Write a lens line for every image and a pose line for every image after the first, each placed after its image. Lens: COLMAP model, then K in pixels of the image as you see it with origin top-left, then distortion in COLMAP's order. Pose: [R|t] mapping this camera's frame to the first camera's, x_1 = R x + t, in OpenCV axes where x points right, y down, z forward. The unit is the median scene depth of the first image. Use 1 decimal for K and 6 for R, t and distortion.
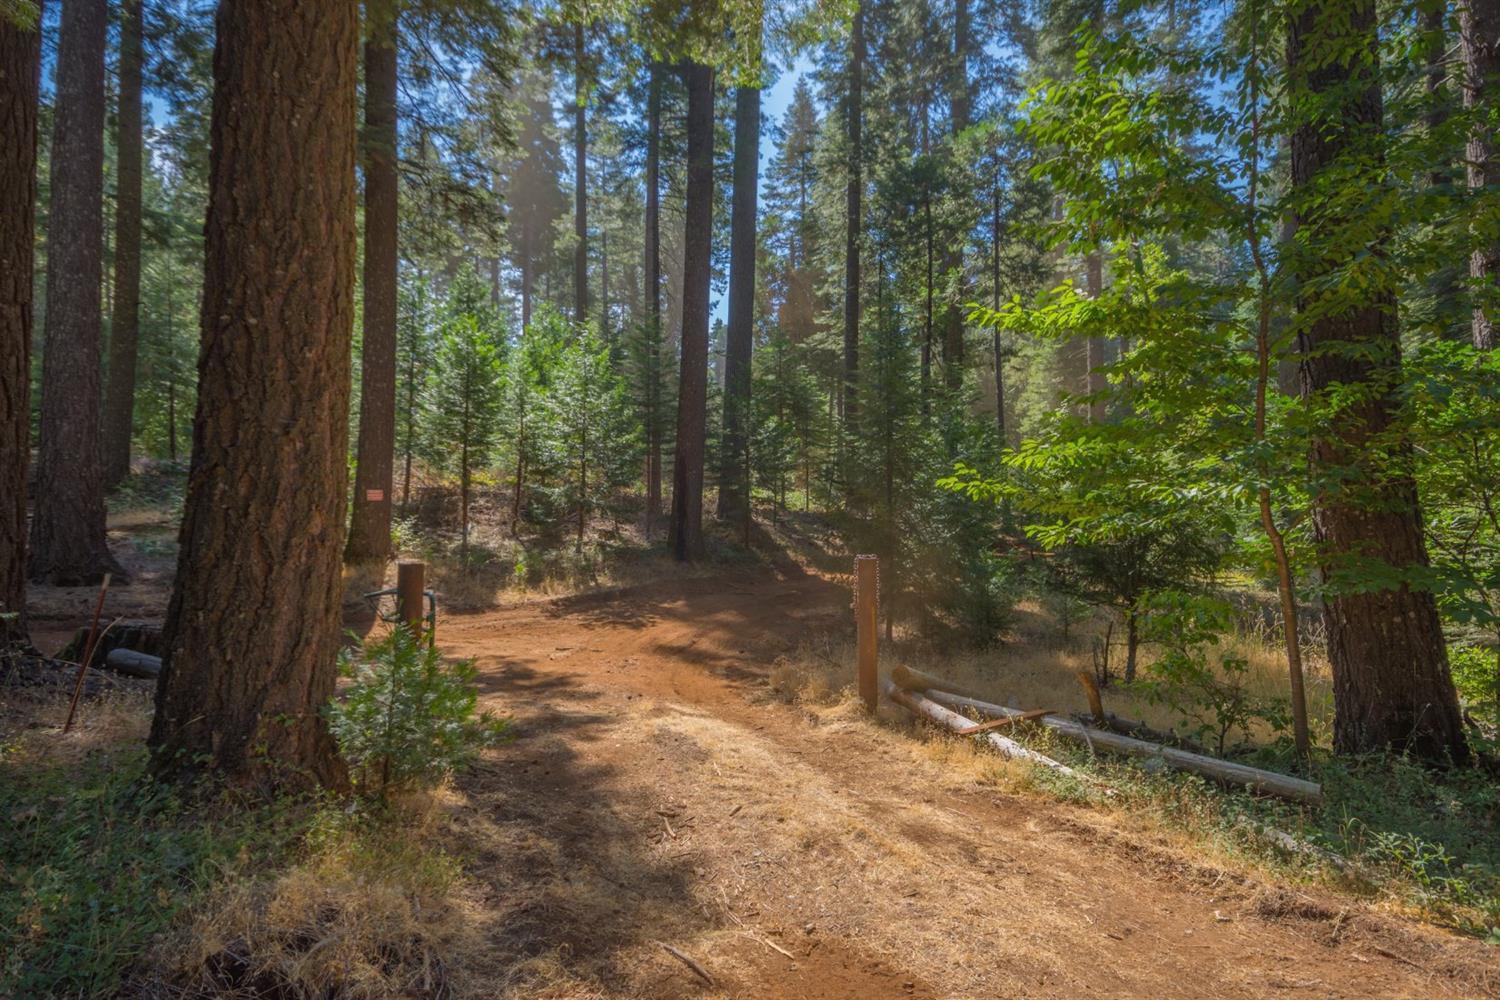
lens RADIAL K [[812.8, 0, 749.2], [0, 812.8, 498.2], [0, 0, 1]] dist [0.008306, 0.000628]
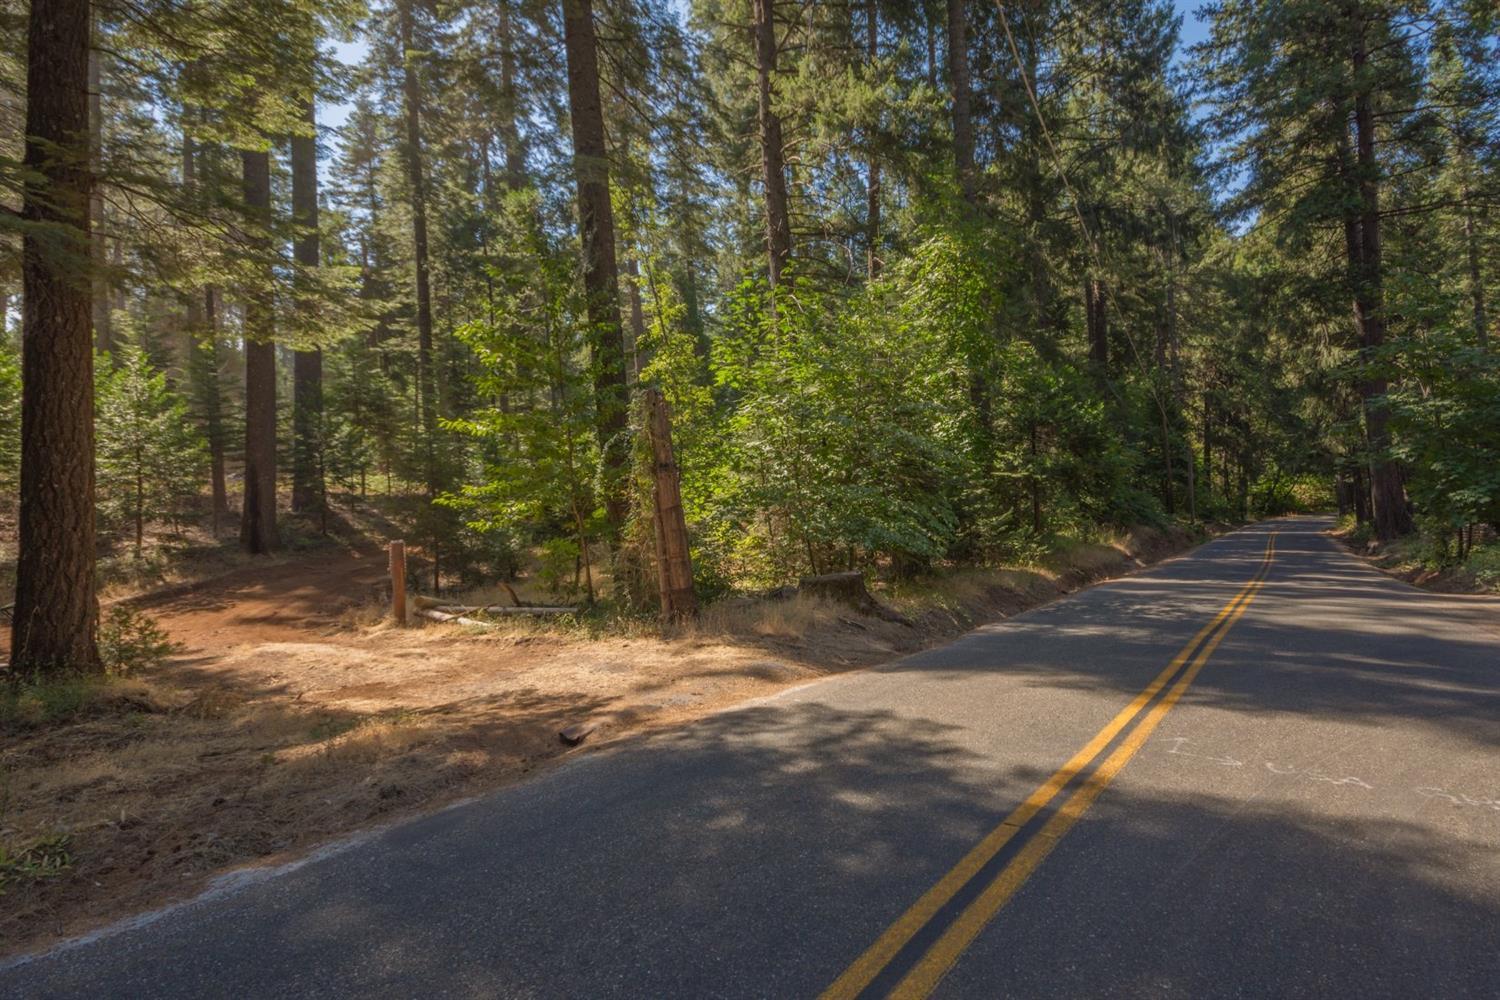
lens RADIAL K [[656.0, 0, 754.9], [0, 656.0, 454.5], [0, 0, 1]] dist [0.030865, -0.000467]
pose [[0.840195, -0.042321, 0.540630, 0.007990], [0.054057, 0.998521, -0.005846, -0.022682], [-0.539583, 0.034137, 0.841240, -0.231515]]
